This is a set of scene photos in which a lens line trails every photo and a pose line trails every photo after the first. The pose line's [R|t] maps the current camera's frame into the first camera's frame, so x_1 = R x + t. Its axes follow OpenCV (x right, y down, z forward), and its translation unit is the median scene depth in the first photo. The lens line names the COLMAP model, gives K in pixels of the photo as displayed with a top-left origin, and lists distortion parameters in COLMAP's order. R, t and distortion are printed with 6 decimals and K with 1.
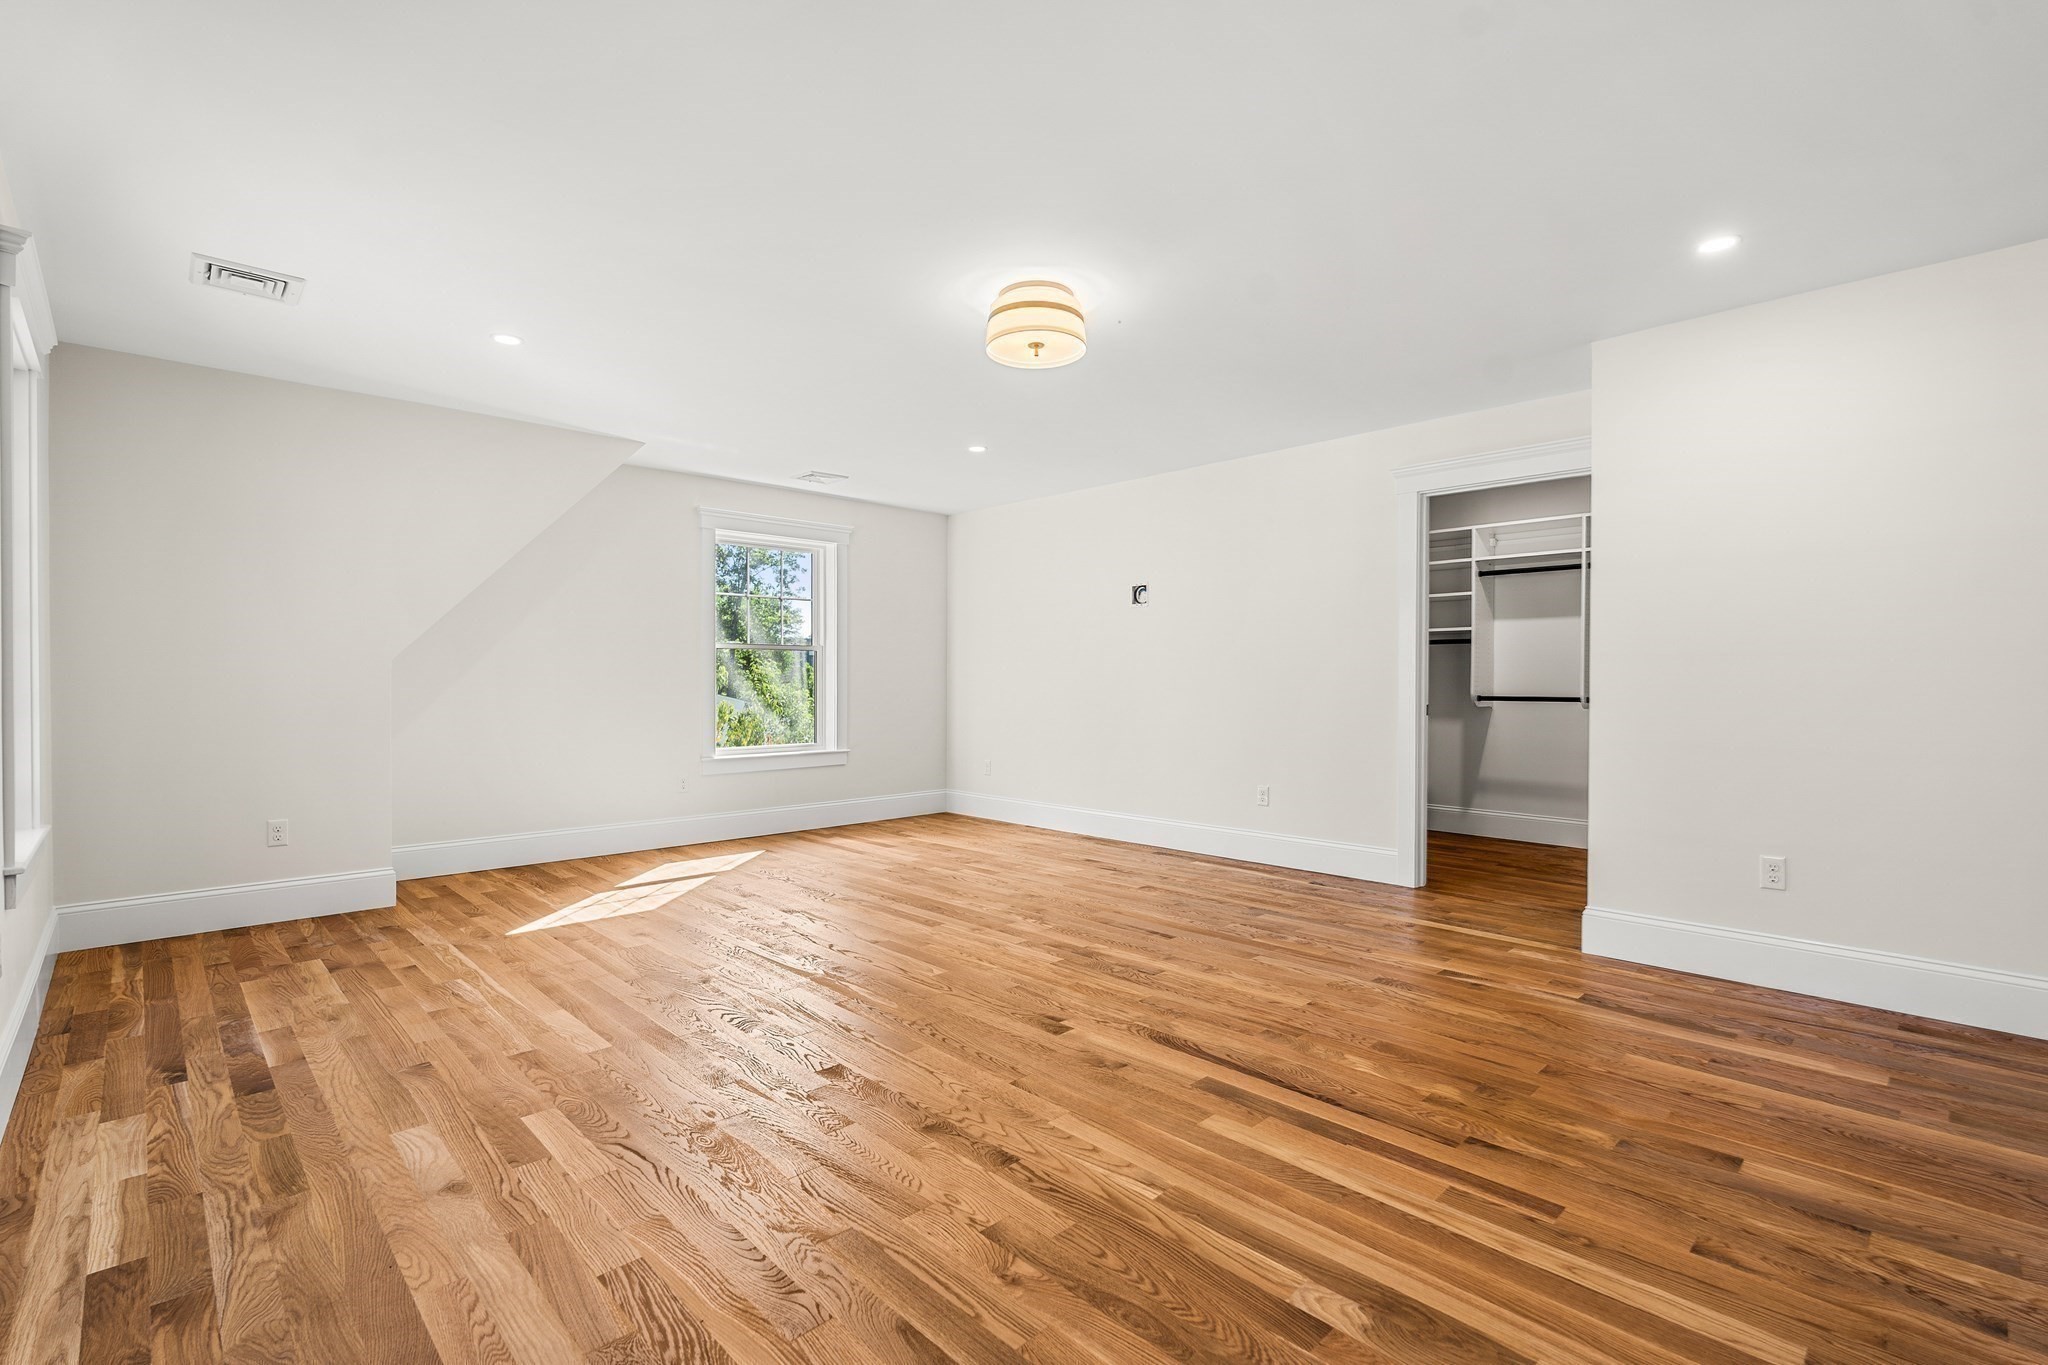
lens RADIAL K [[924.1, 0, 1025.6], [0, 924.1, 688.1], [0, 0, 1]] dist [-0.001832, -0.000398]
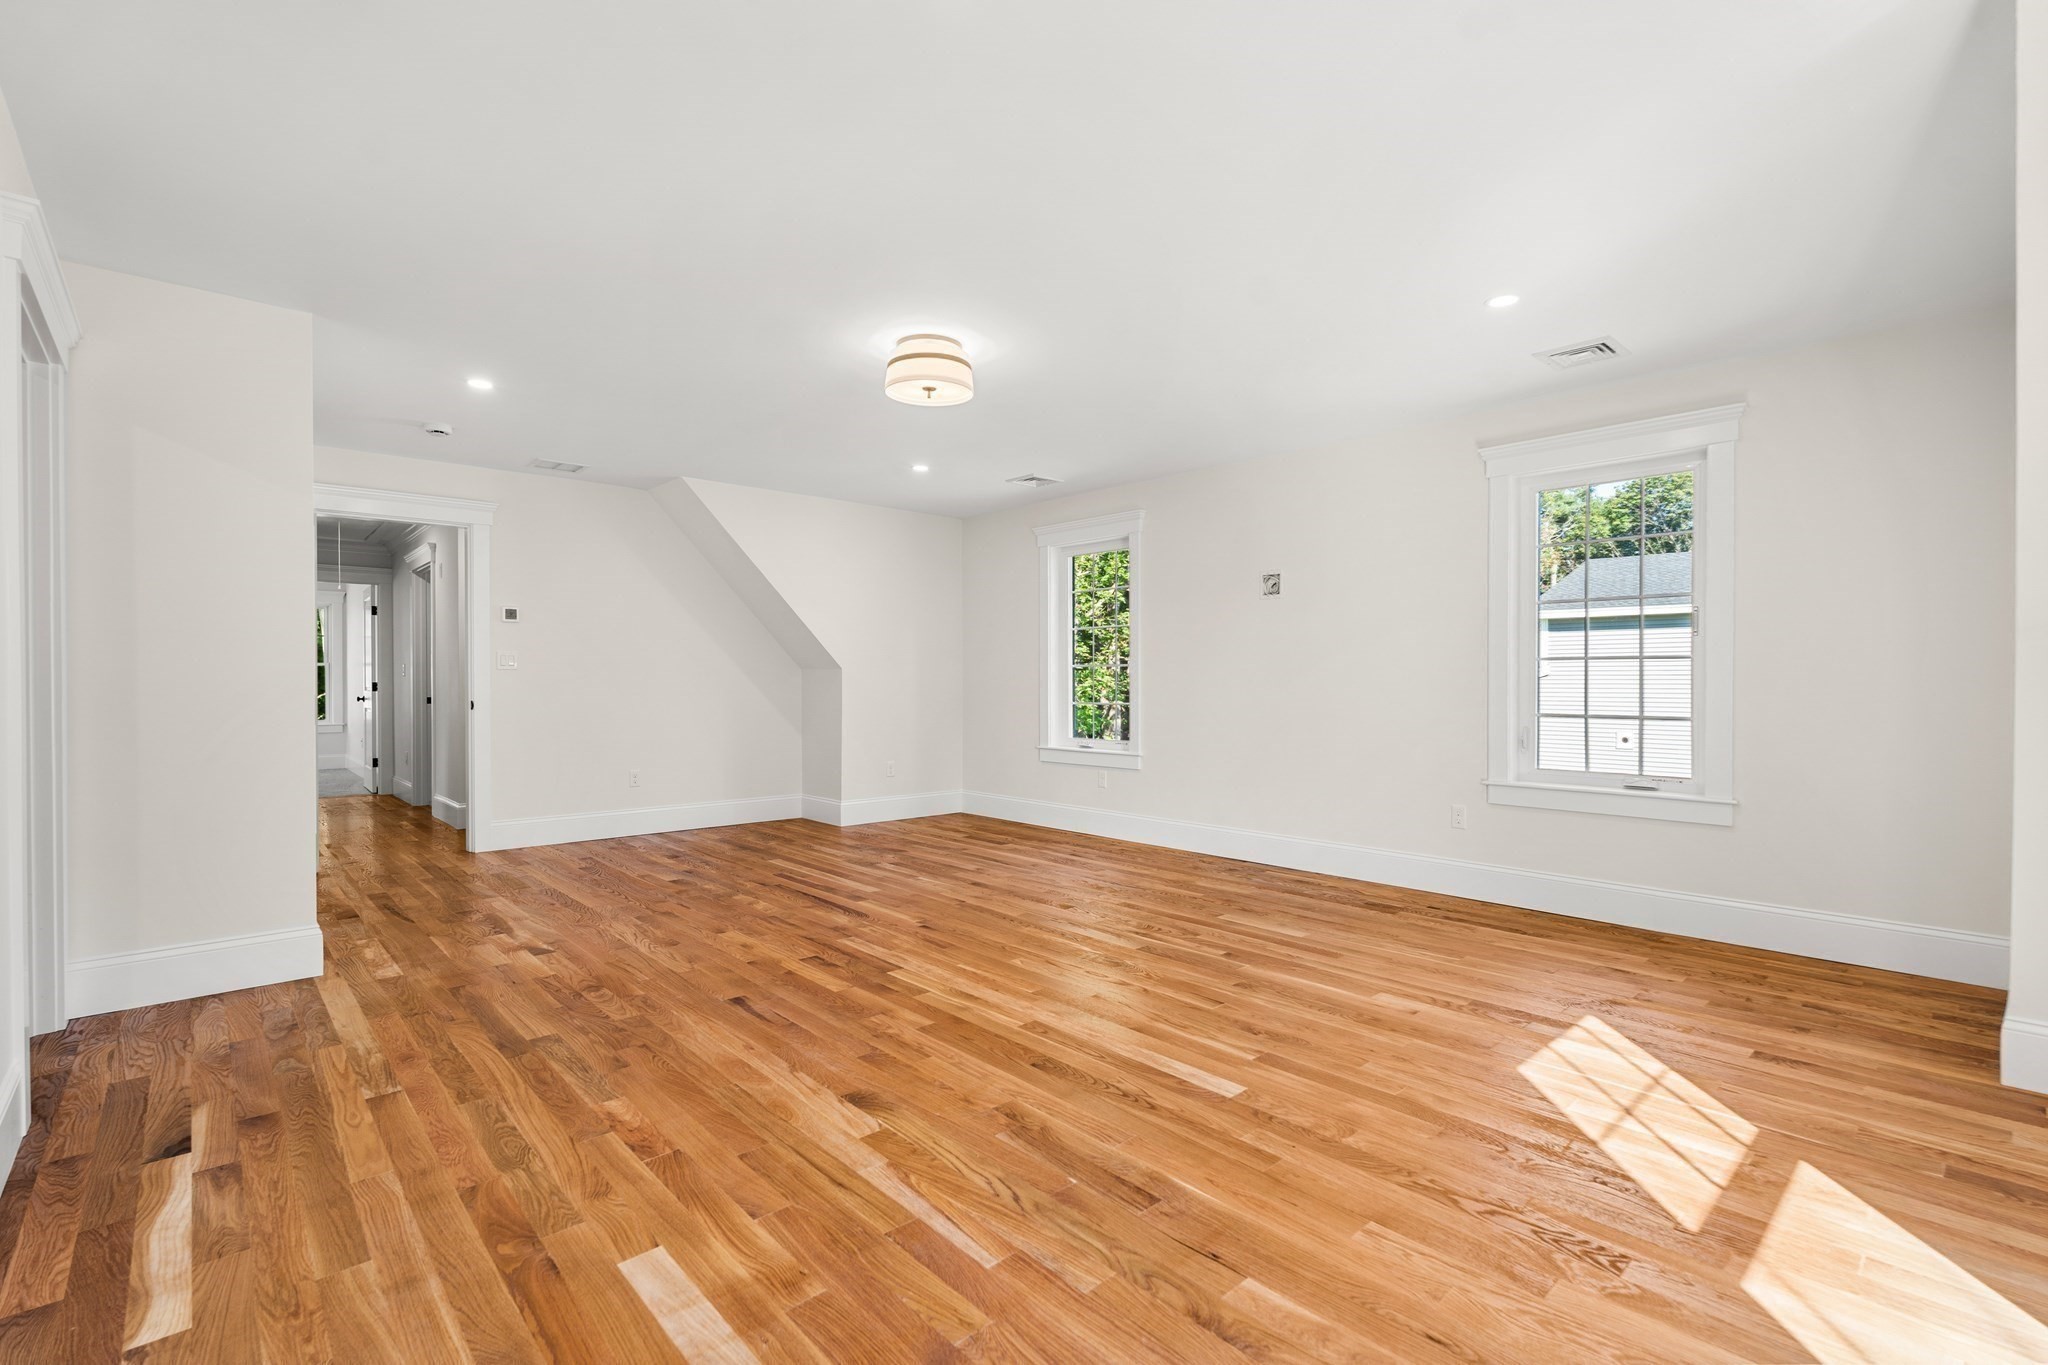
lens RADIAL K [[924.1, 0, 1025.6], [0, 924.1, 688.1], [0, 0, 1]] dist [-0.001832, -0.000398]
pose [[-0.999539, -0.002792, 0.030241, -0.179849], [-0.002357, 0.999893, 0.014405, -0.021052], [-0.030278, 0.014327, -0.999439, 2.682028]]
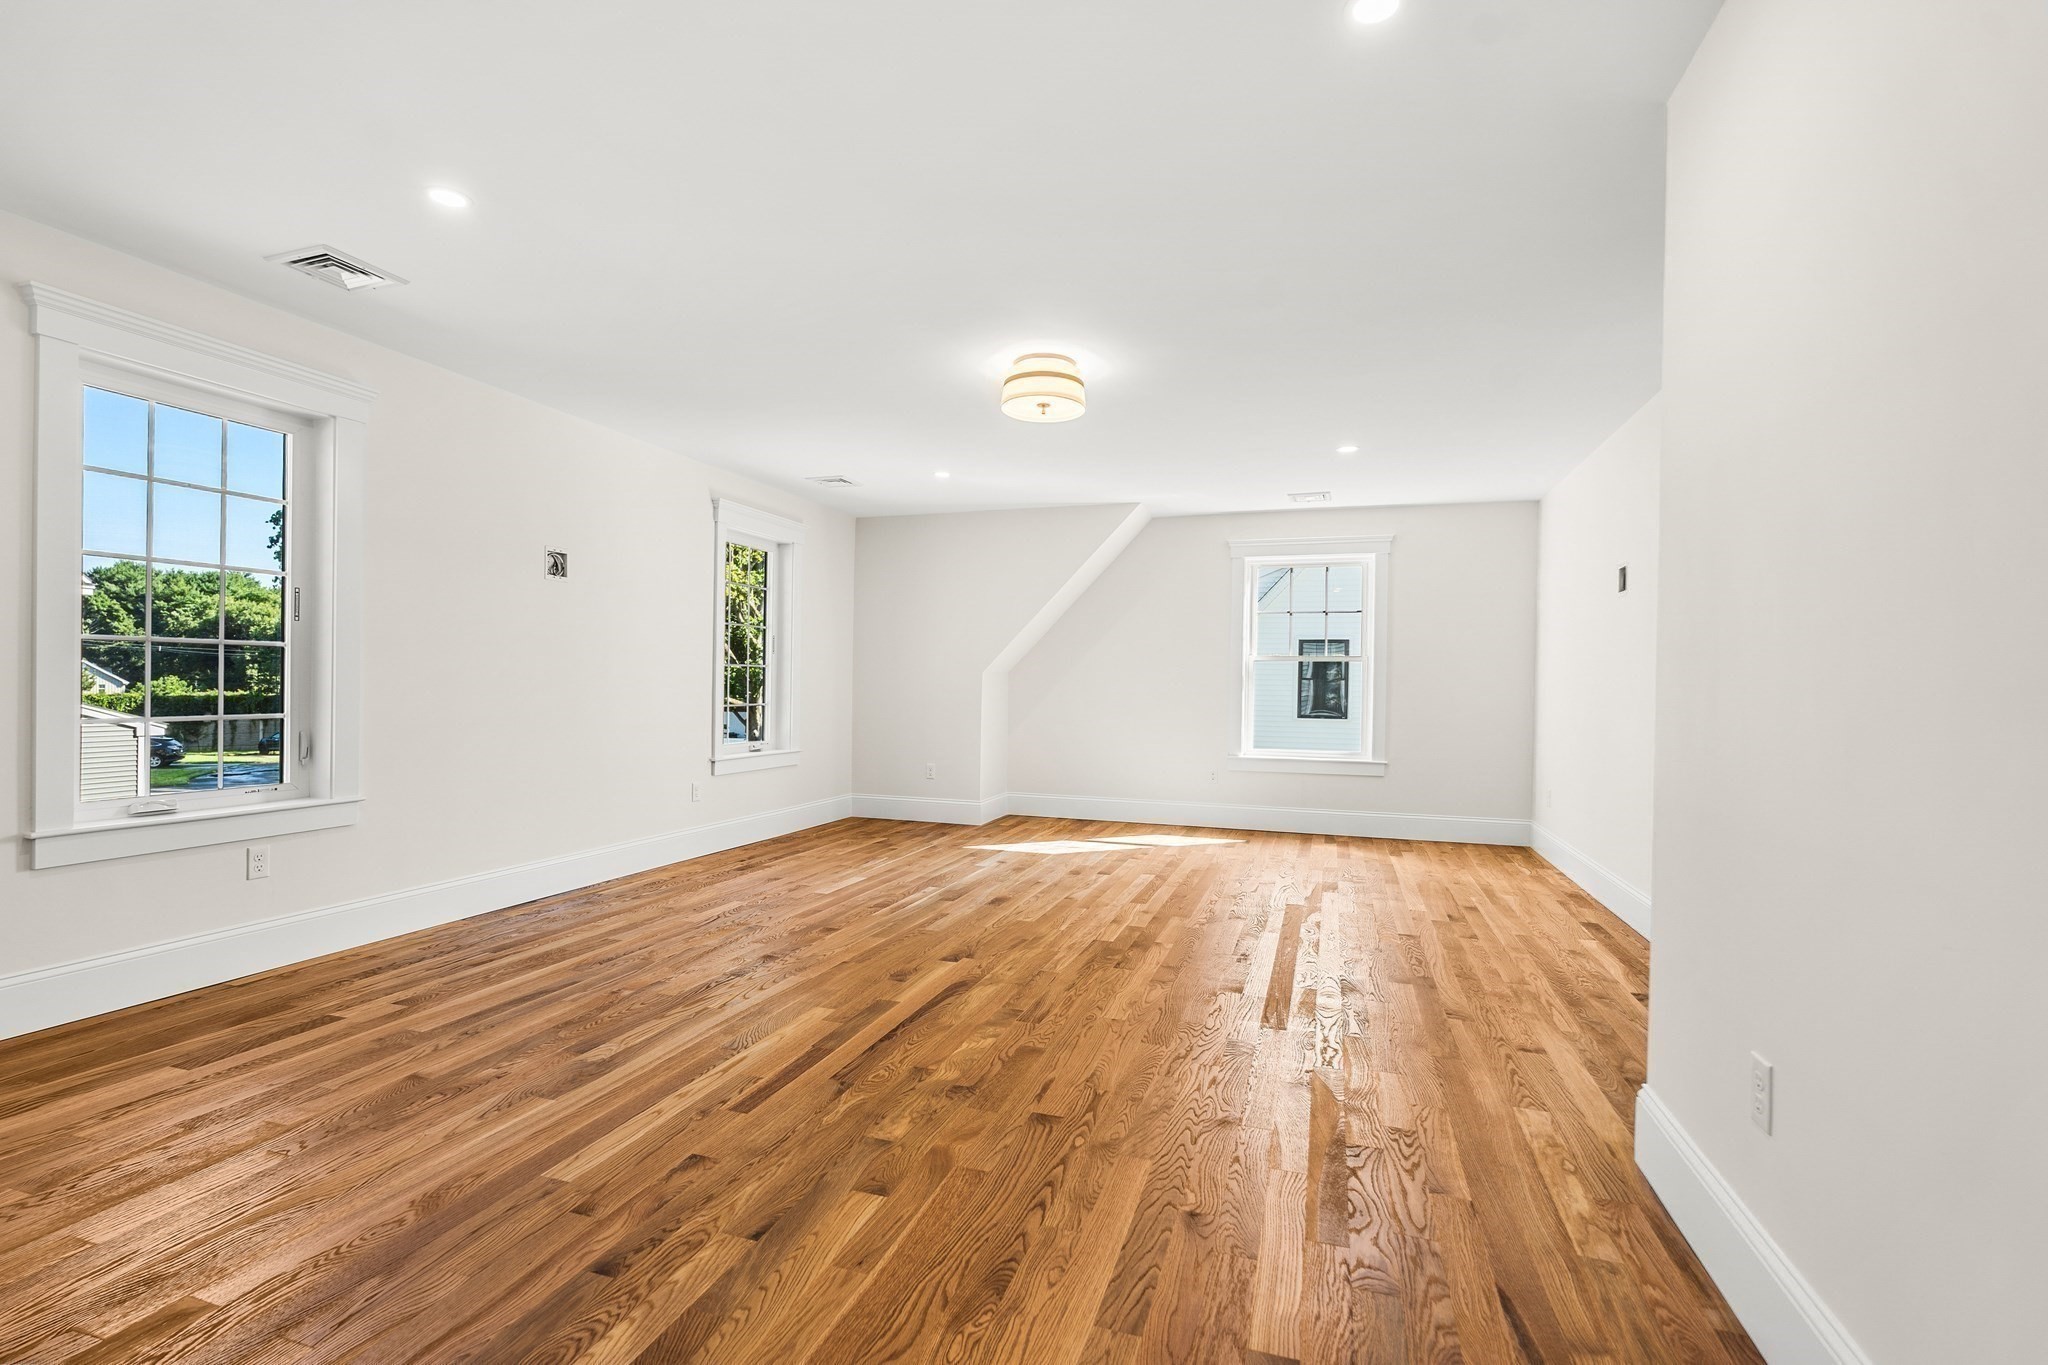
lens RADIAL K [[924.1, 0, 1025.6], [0, 924.1, 688.1], [0, 0, 1]] dist [-0.001832, -0.000398]
pose [[0.464859, 0.008349, -0.885346, 1.324865], [-0.021508, 0.999767, -0.001865, -0.004143], [0.885124, 0.019909, 0.464930, 0.540254]]
